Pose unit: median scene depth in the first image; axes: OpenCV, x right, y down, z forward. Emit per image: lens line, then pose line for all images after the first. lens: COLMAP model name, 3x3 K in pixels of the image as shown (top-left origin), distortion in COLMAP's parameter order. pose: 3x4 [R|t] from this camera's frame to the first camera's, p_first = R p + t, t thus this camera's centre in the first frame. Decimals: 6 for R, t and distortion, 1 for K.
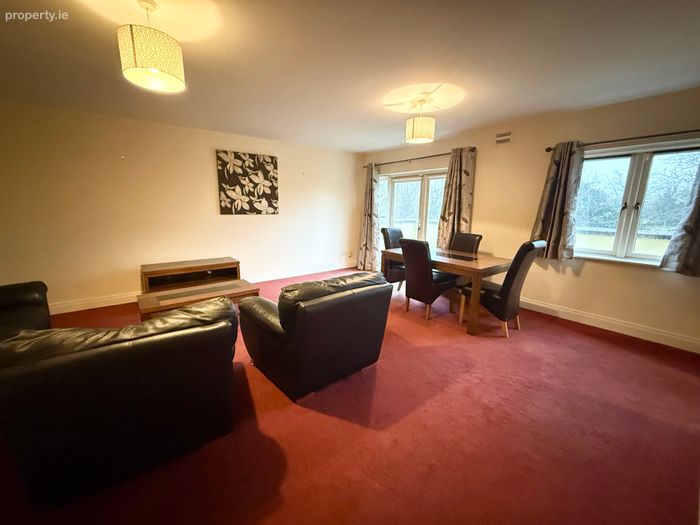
lens RADIAL K [[278.6, 0, 348.6], [0, 278.6, 262.2], [0, 0, 1]] dist [0.000050, -0.000565]
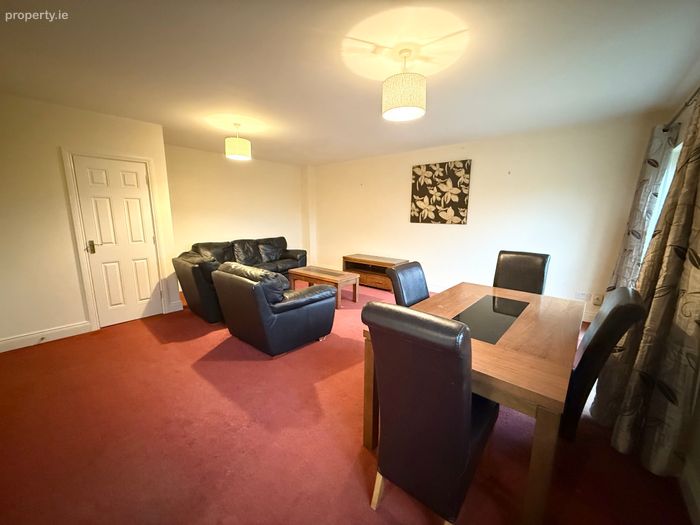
lens RADIAL K [[278.6, 0, 351.3], [0, 278.6, 264.5], [0, 0, 1]] dist [0.000050, -0.000565]
pose [[0.193228, 0.172245, -0.965916, 0.605907], [-0.195498, 0.971488, 0.134130, -0.105859], [0.961480, 0.162917, 0.221393, 0.523151]]
